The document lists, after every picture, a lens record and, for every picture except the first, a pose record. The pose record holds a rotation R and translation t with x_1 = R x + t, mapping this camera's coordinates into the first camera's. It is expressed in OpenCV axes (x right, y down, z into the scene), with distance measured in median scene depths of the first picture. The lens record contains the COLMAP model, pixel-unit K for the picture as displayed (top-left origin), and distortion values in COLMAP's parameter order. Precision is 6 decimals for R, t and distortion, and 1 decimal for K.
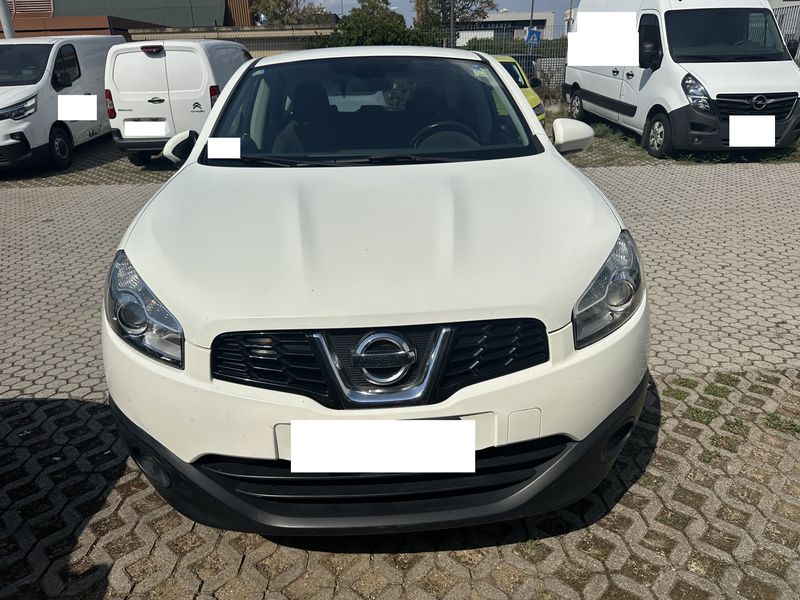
lens RADIAL K [[552.9, 0, 406.6], [0, 552.9, 298.4], [0, 0, 1]] dist [-0.006596, -0.005312]
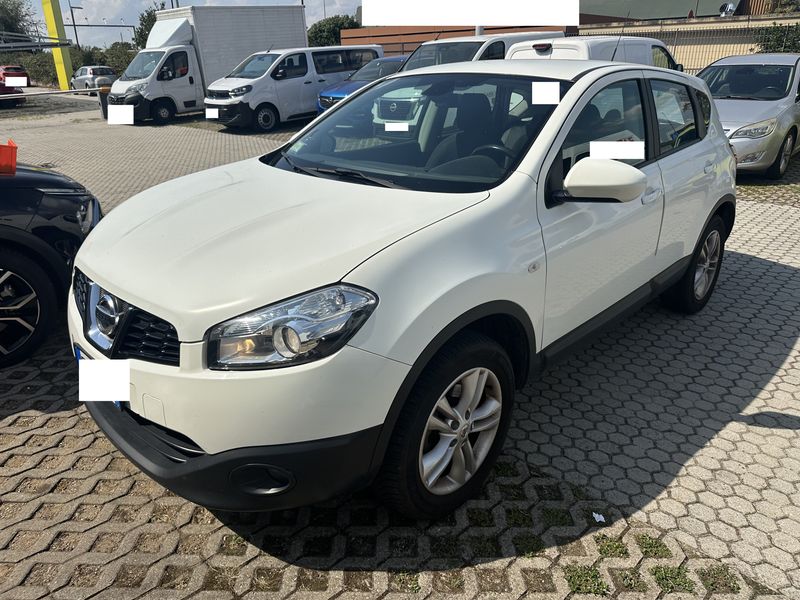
lens RADIAL K [[552.9, 0, 401.4], [0, 552.9, 300.5], [0, 0, 1]] dist [-0.006596, -0.005312]
pose [[0.695522, 0.293612, -0.655776, 0.977977], [-0.281743, 0.951048, 0.126996, -0.218427], [0.660962, 0.096431, 0.744198, 0.349203]]
